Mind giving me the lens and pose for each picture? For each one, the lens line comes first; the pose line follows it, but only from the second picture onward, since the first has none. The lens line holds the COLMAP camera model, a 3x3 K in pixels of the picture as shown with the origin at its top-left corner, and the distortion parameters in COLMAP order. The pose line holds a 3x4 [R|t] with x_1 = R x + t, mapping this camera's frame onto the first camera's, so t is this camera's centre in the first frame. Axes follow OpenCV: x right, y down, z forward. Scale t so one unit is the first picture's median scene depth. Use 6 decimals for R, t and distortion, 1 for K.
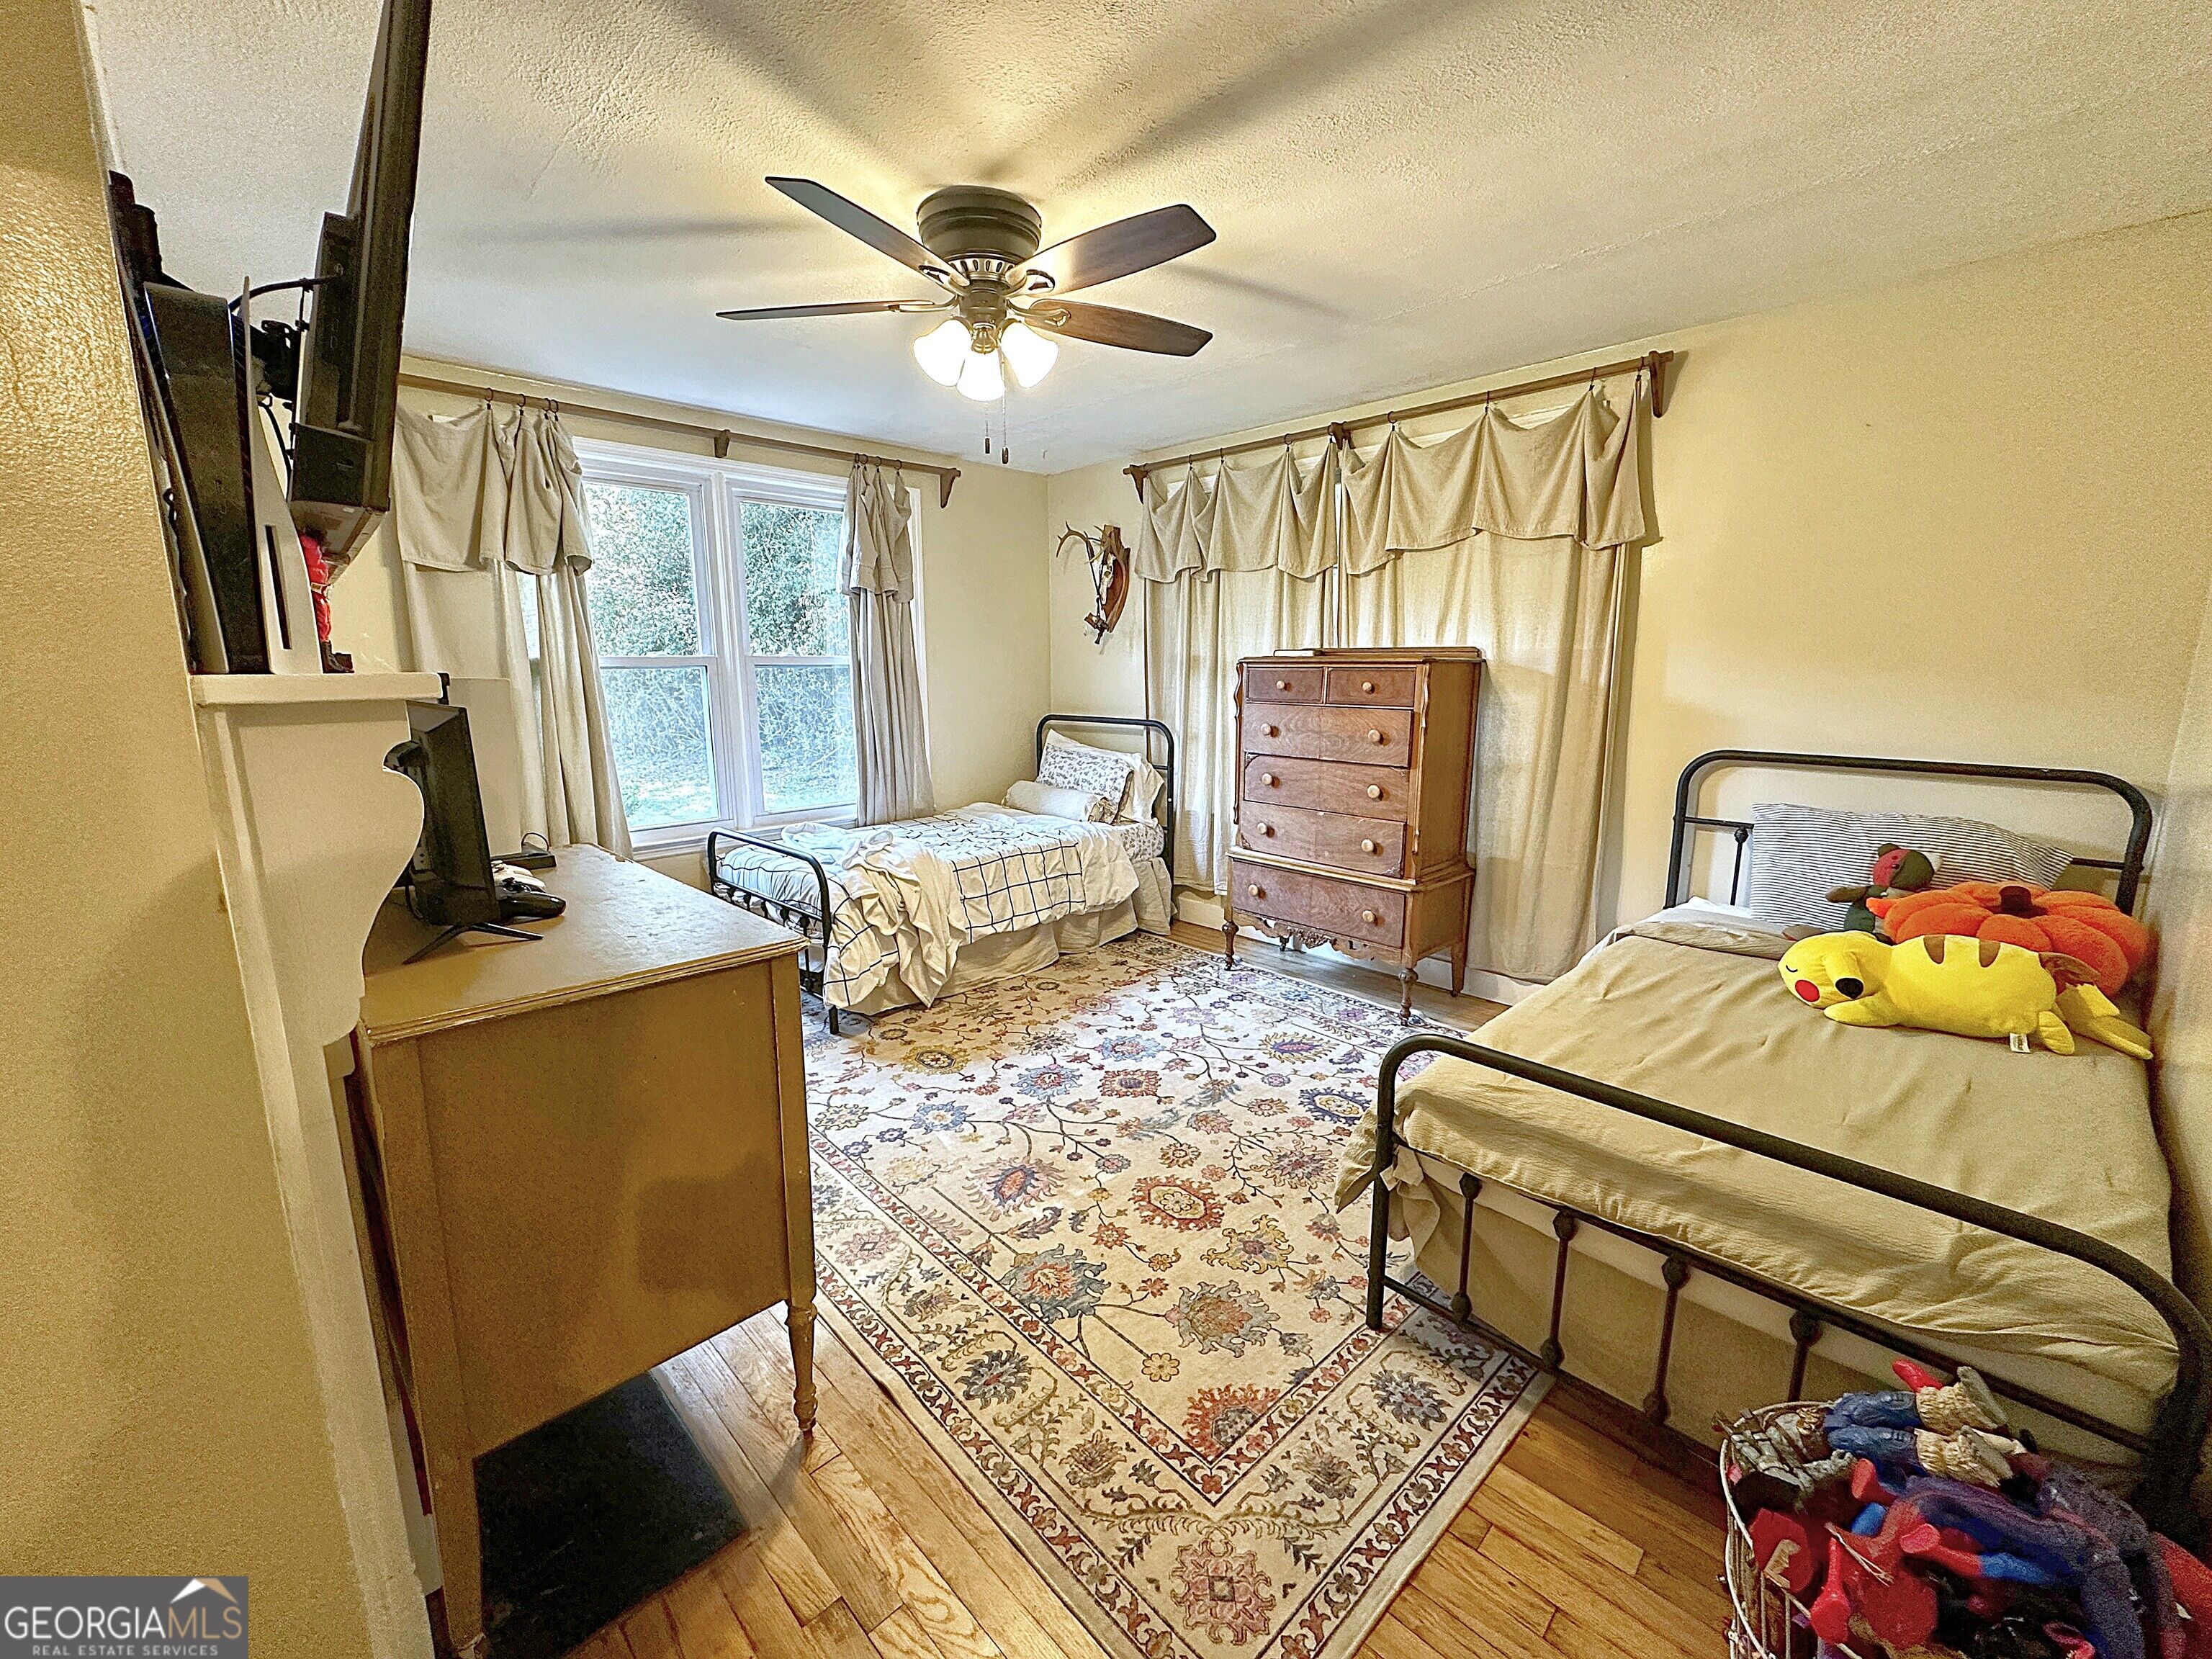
lens RADIAL K [[885.0, 0, 1115.7], [0, 885.0, 831.3], [0, 0, 1]] dist [-0.004047, 0.000741]
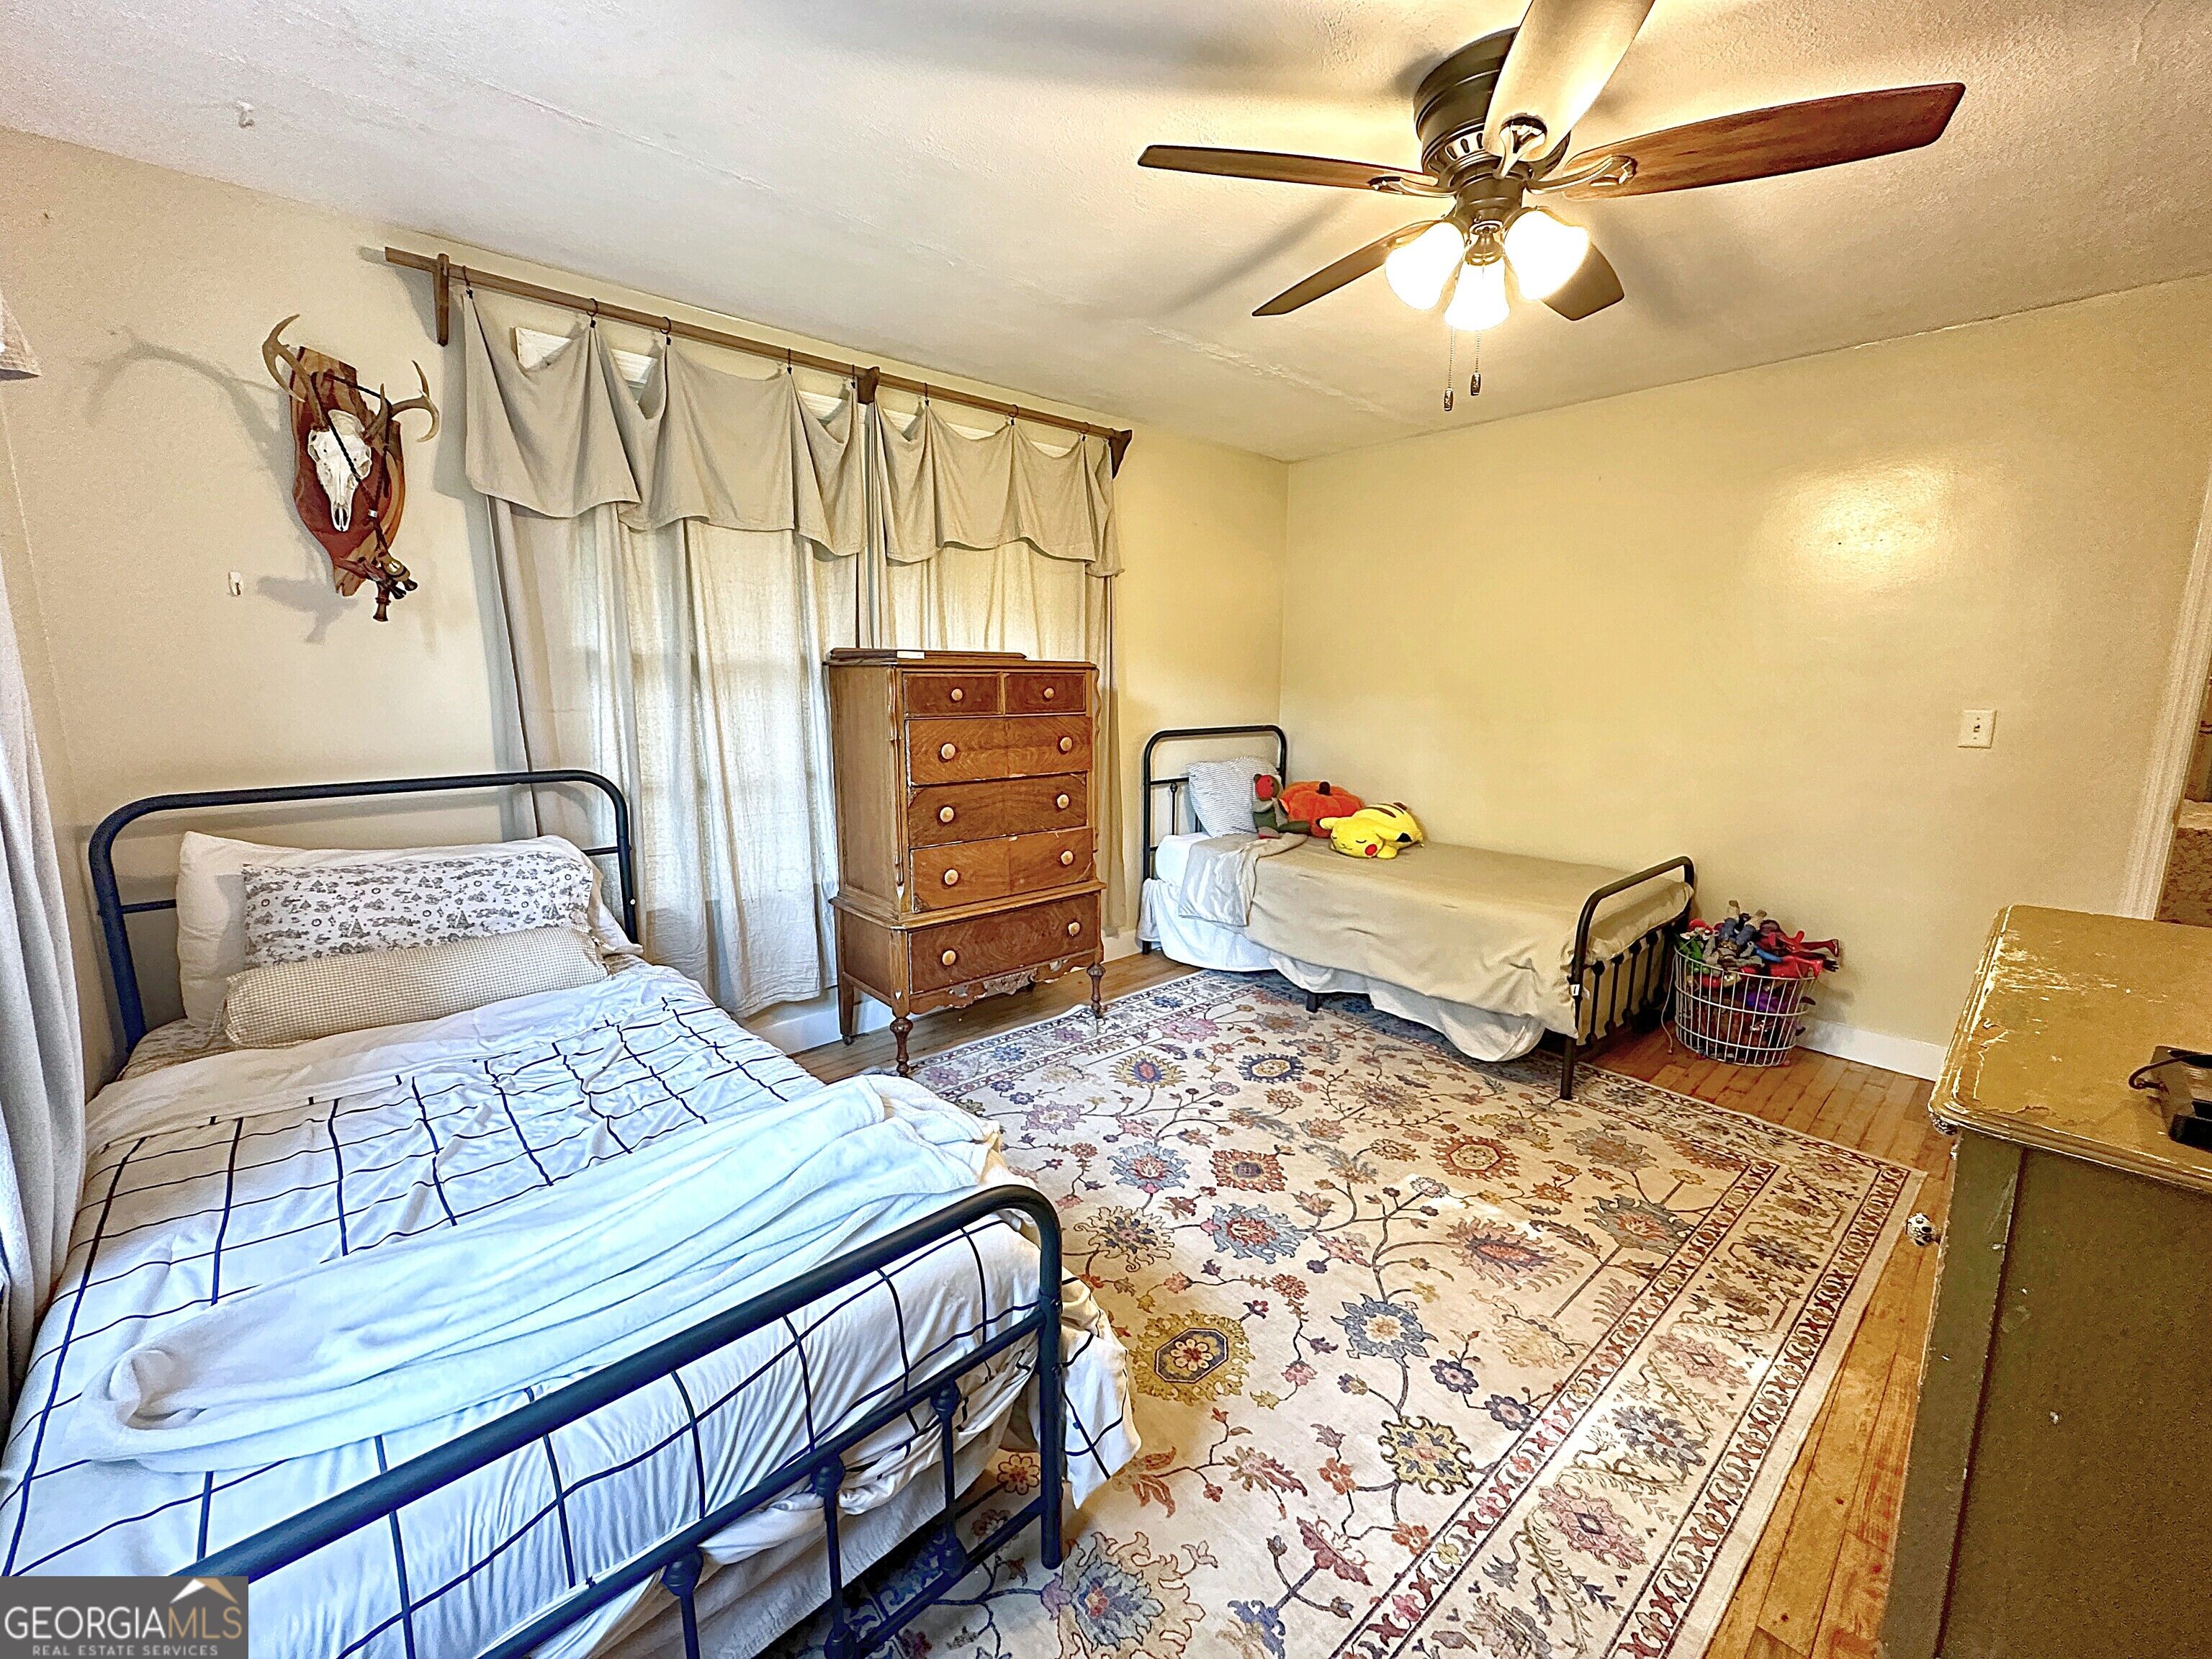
lens RADIAL K [[885.0, 0, 1103.7], [0, 885.0, 825.0], [0, 0, 1]] dist [-0.004047, 0.000741]
pose [[0.052953, -0.167070, 0.984522, -0.767455], [0.183832, 0.970686, 0.154835, -0.186668], [-0.981530, 0.172787, 0.082114, 1.025057]]
